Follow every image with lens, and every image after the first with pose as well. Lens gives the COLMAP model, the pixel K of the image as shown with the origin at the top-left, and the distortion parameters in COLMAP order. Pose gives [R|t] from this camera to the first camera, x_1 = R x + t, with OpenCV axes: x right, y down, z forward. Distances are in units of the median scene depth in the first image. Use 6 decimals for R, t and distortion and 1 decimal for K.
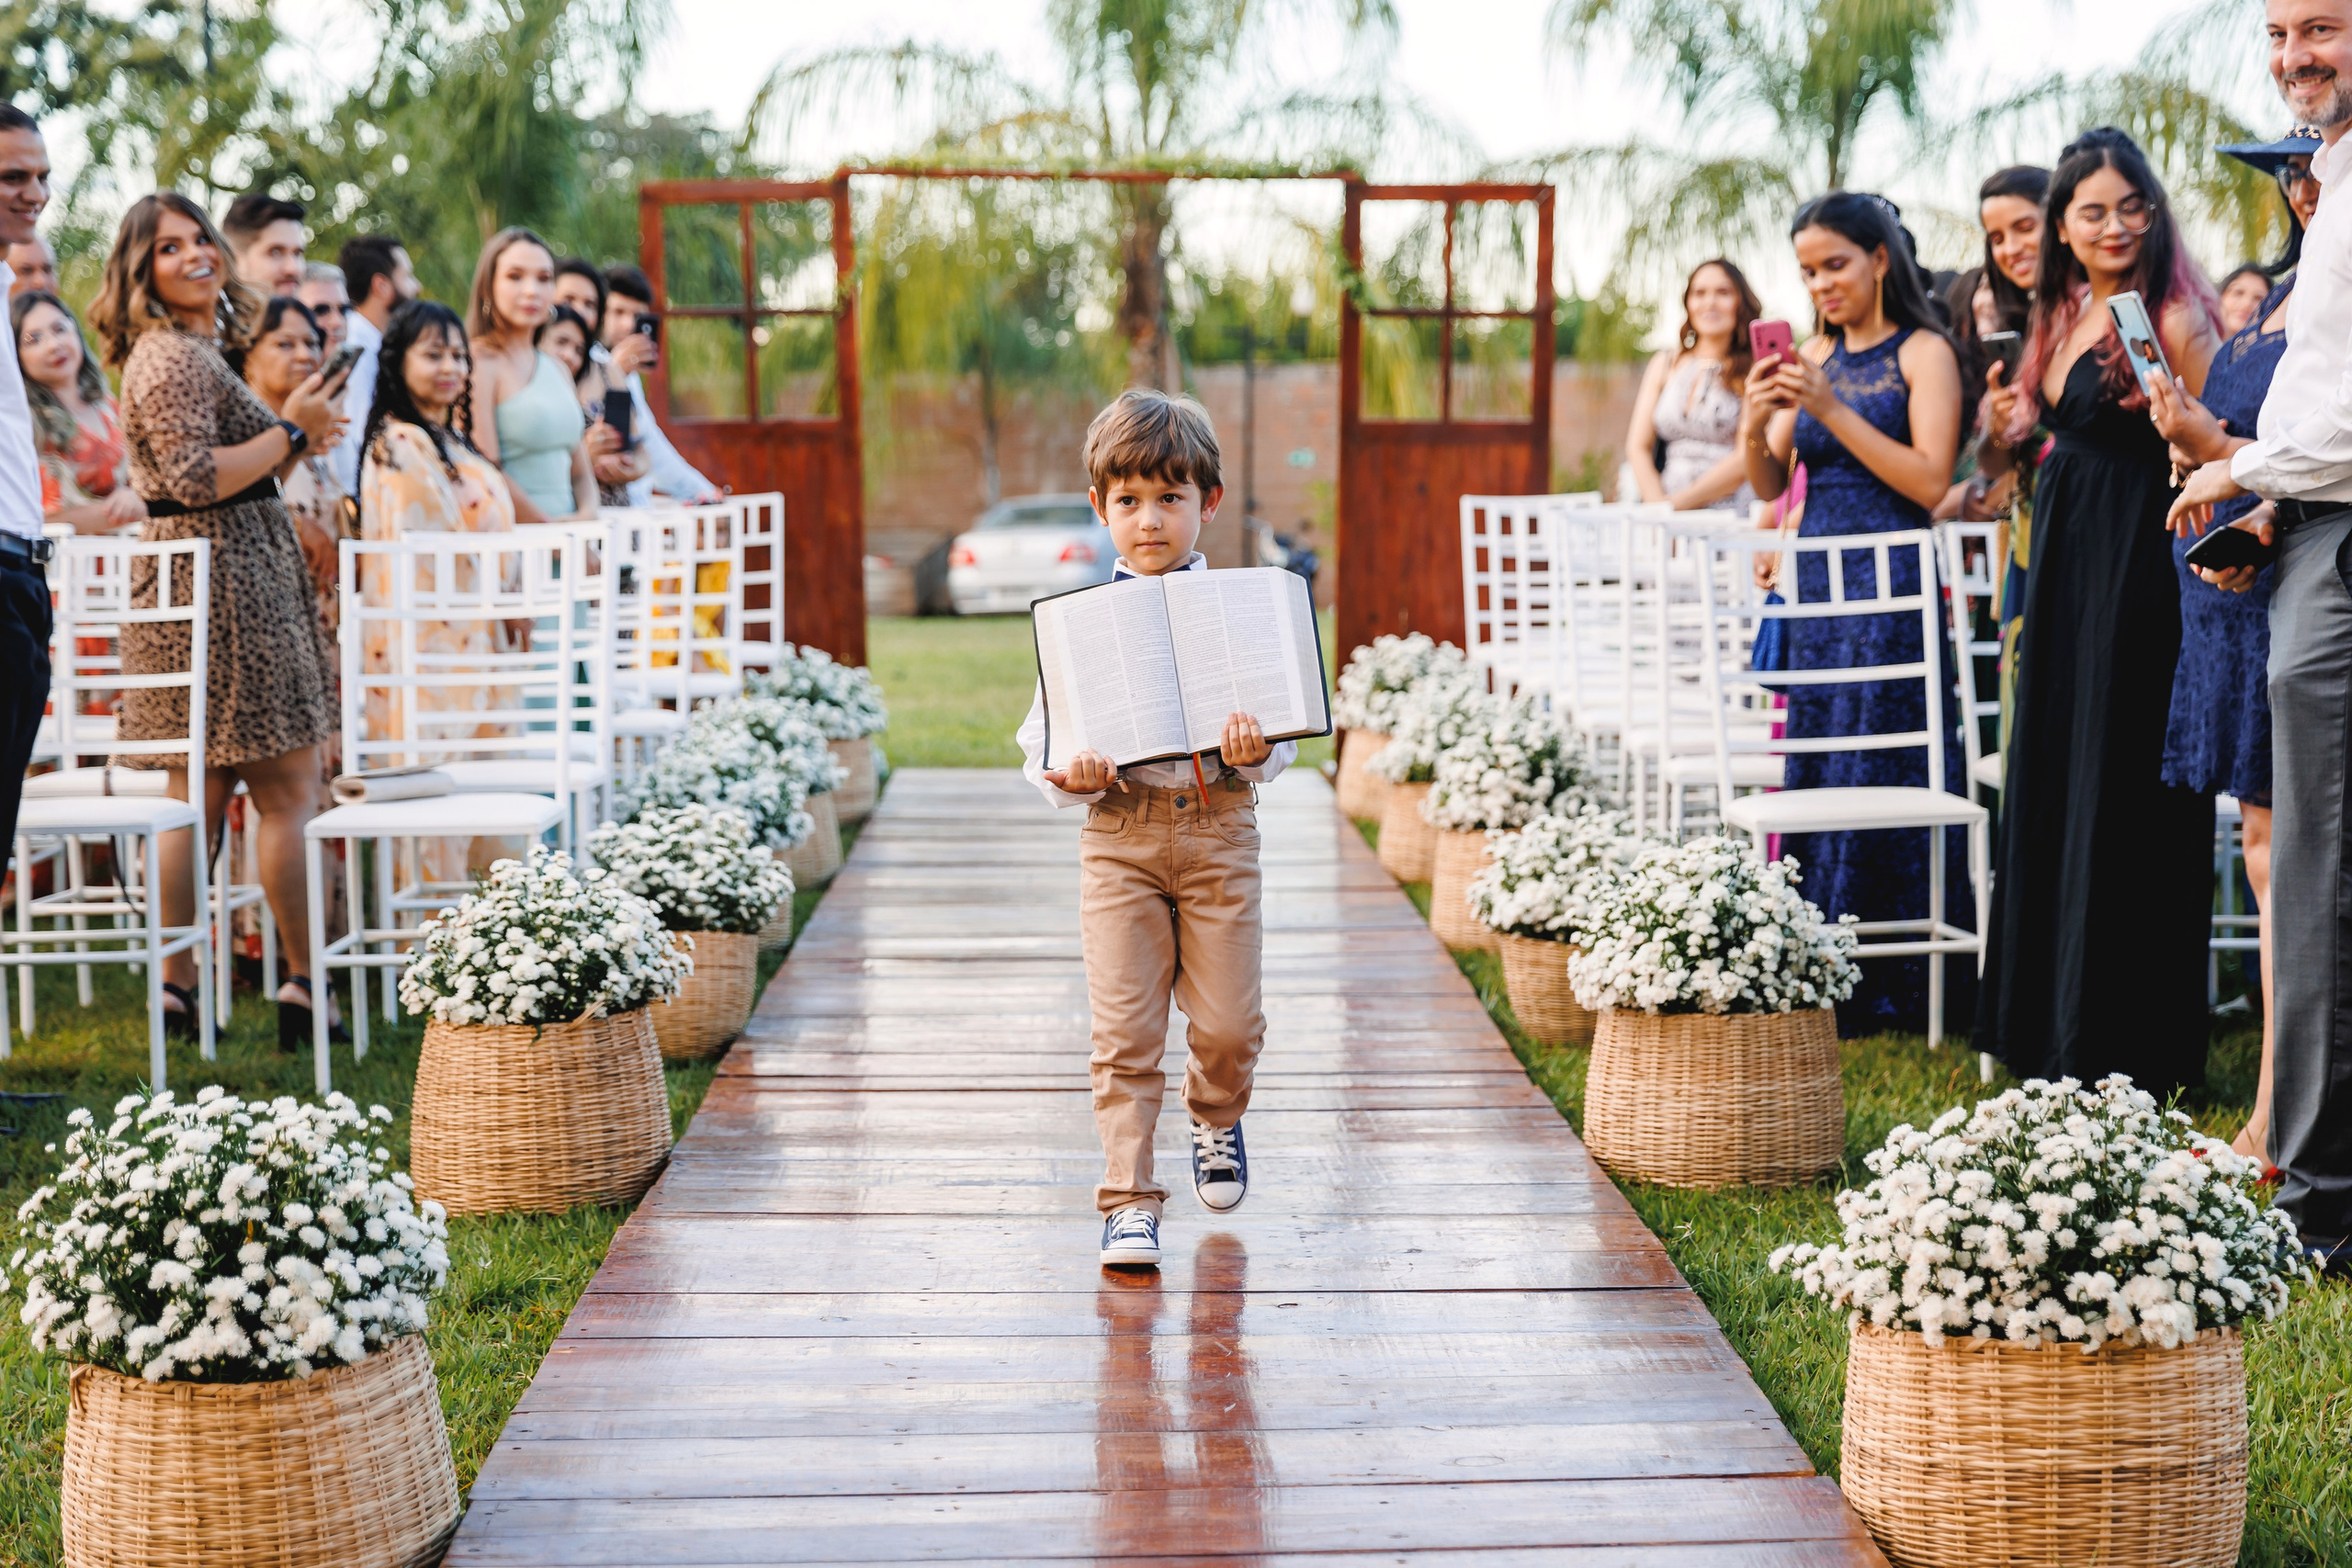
lens RADIAL K [[4240.7, 0, 1176.0], [0, 4240.7, 784.0], [0, 0, 1]] dist [0.000428, -0.084547]
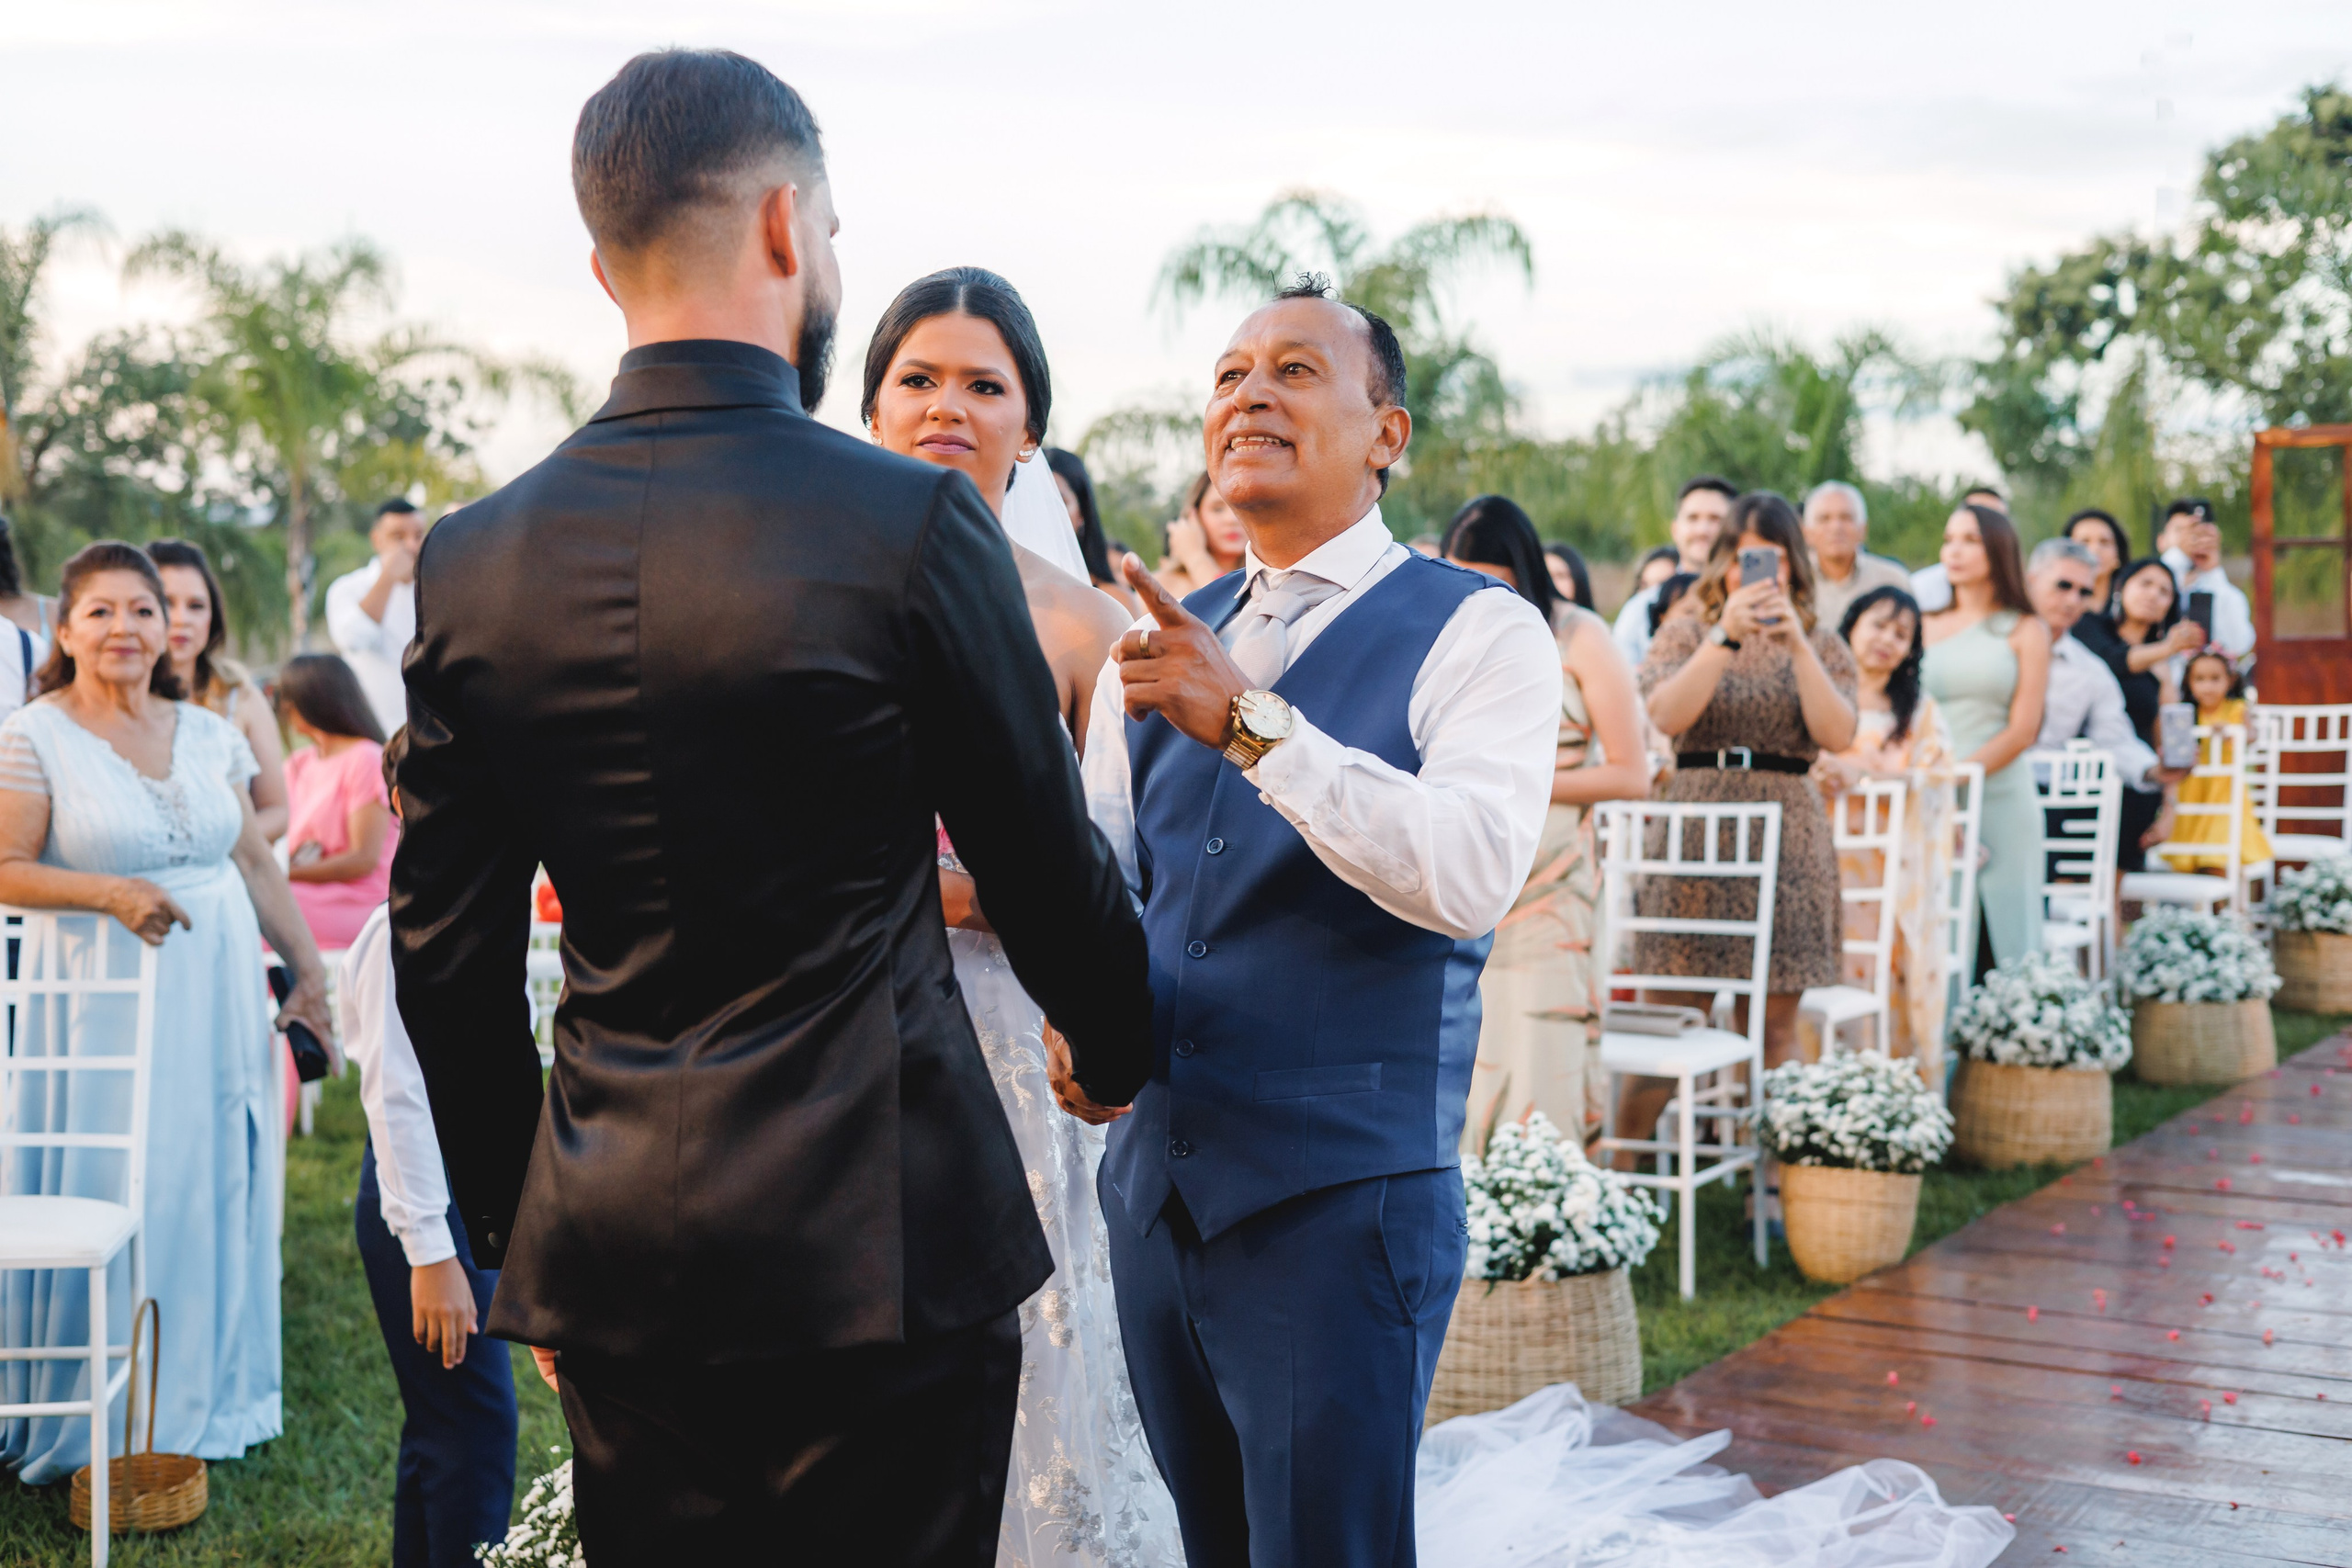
lens RADIAL K [[3288.7, 0, 1176.0], [0, 3288.7, 784.0], [0, 0, 1]] dist [0.002390, 0.051499]
pose [[0.846758, 0.030798, -0.531087, 0.185333], [-0.040854, 0.999139, -0.007195, -0.050901], [0.530408, 0.027789, 0.847287, 0.174840]]
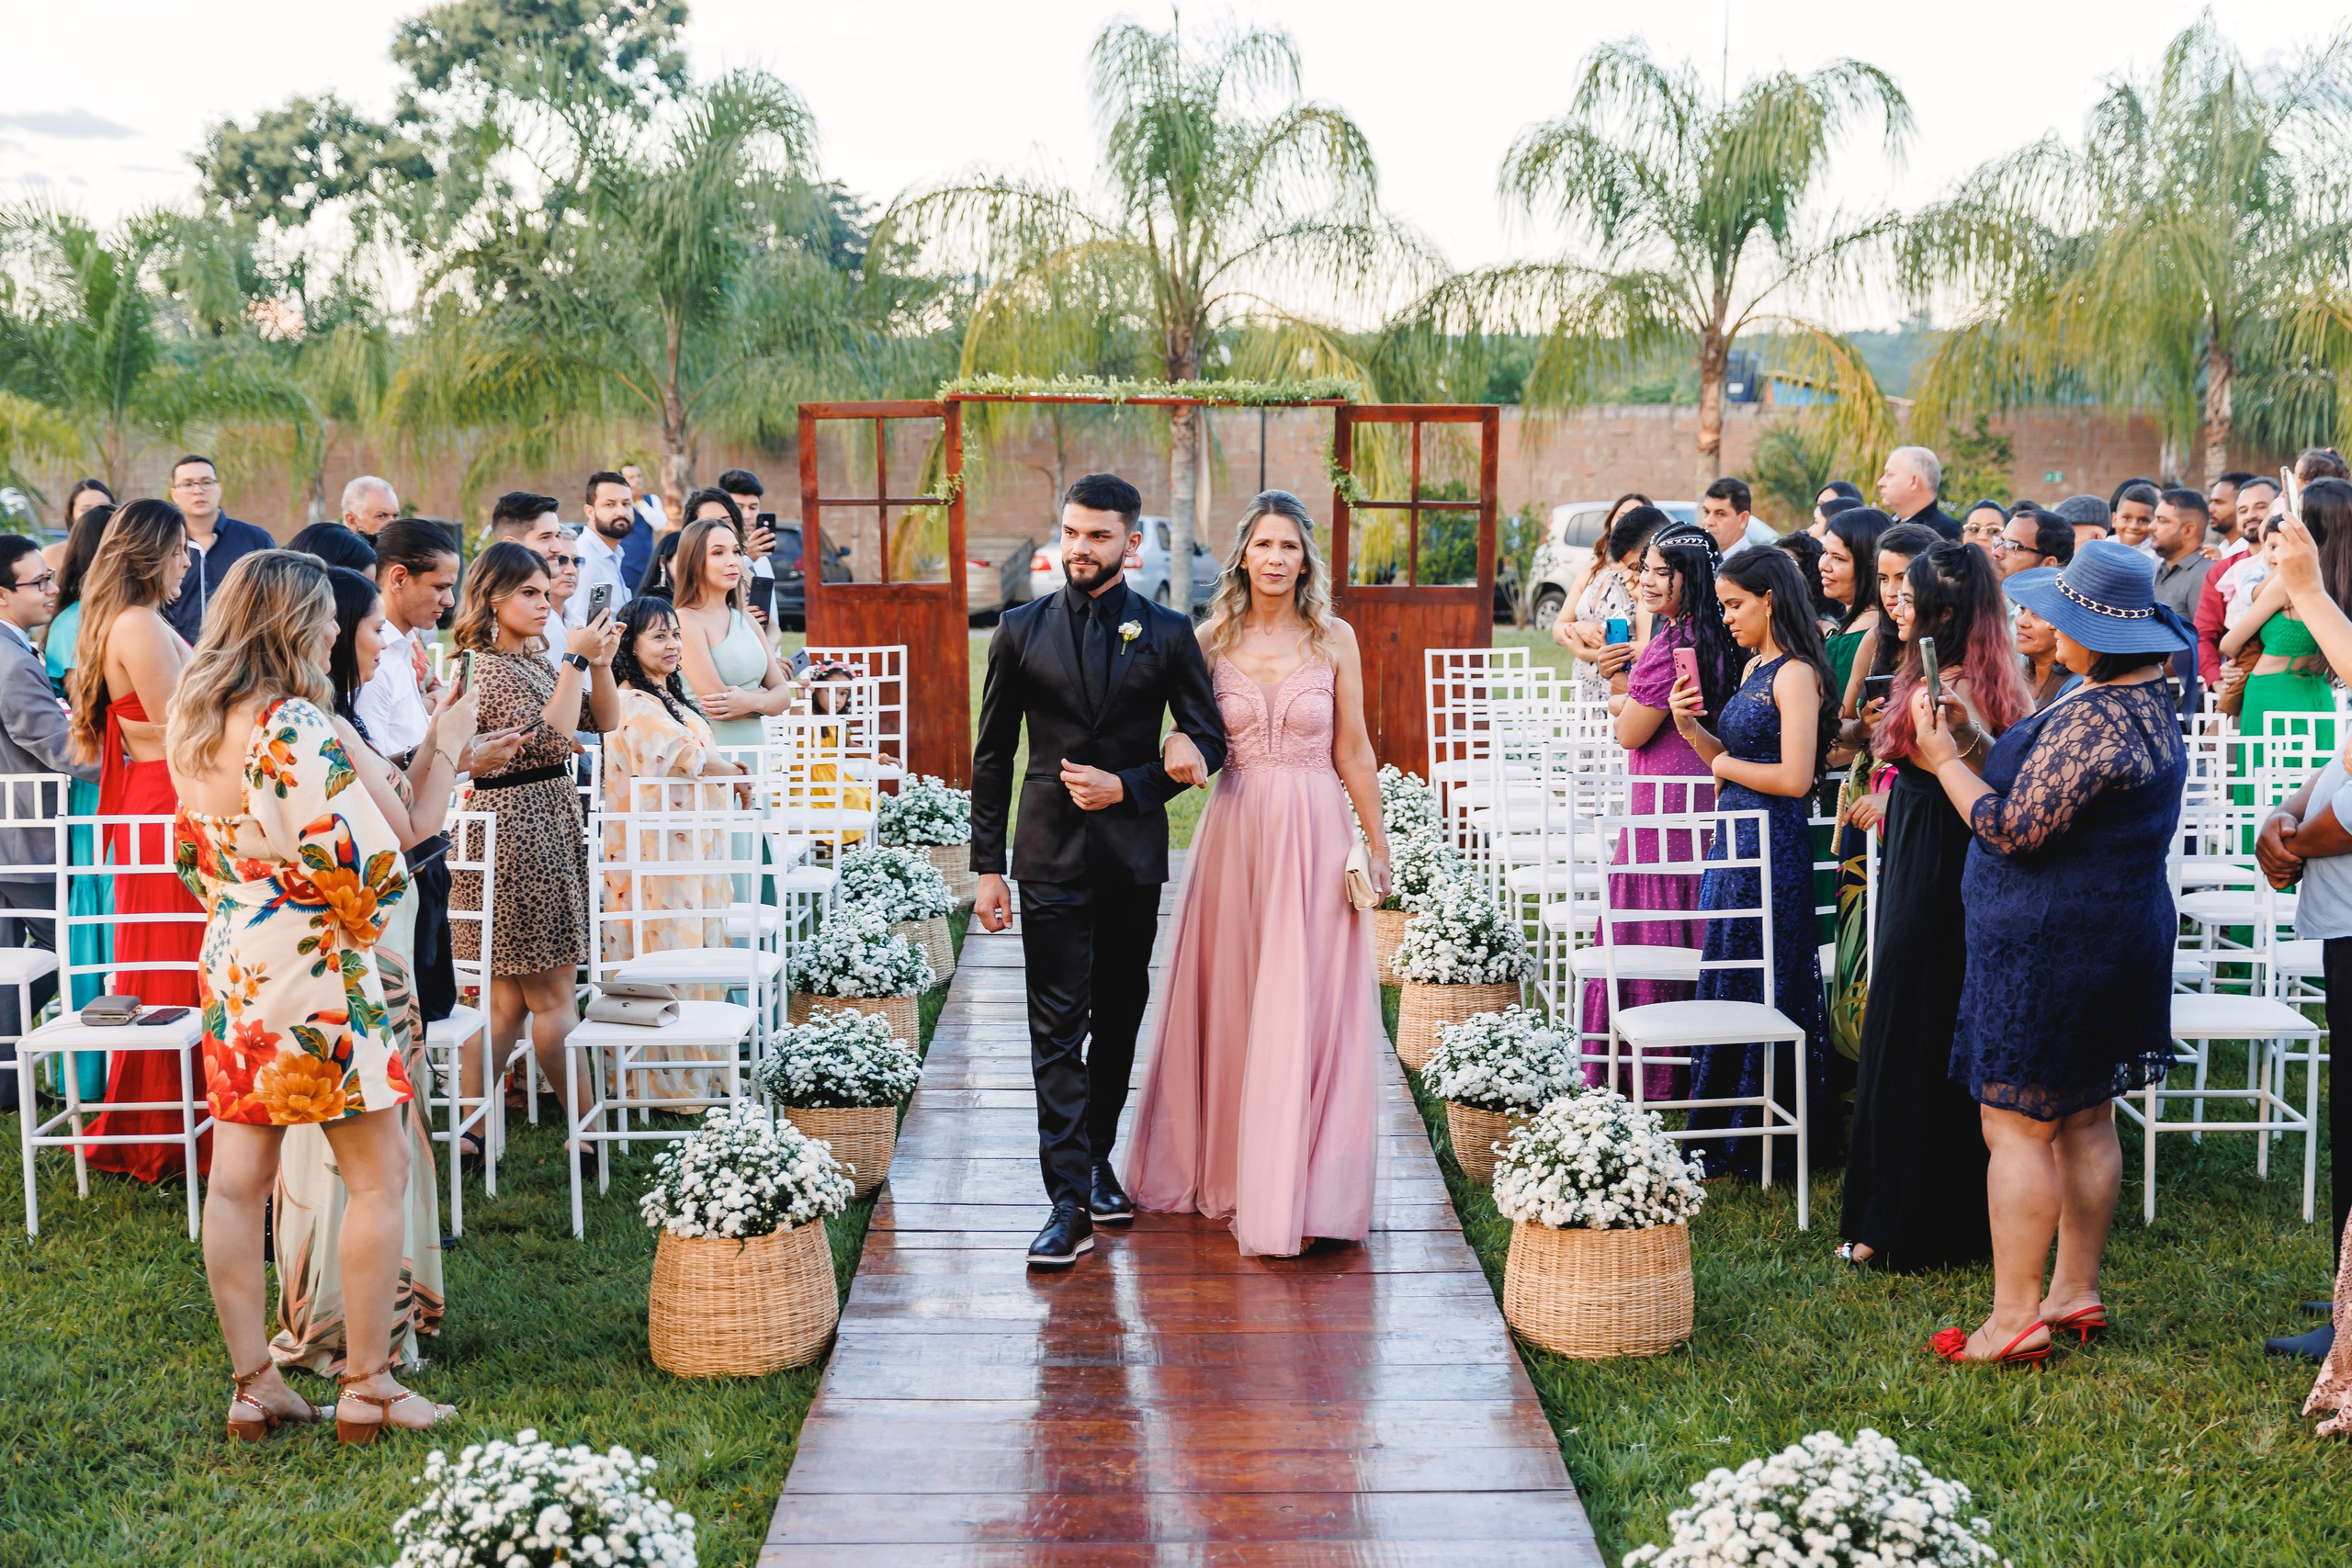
lens RADIAL K [[3333.3, 0, 1215.6], [0, 3333.3, 789.6], [0, 0, 1]] dist [0.003001, 0.018555]
pose [[0.999986, 0.004150, 0.003280, -0.000958], [-0.004244, 0.999568, 0.029096, -0.095693], [-0.003158, -0.029110, 0.999571, -0.059946]]
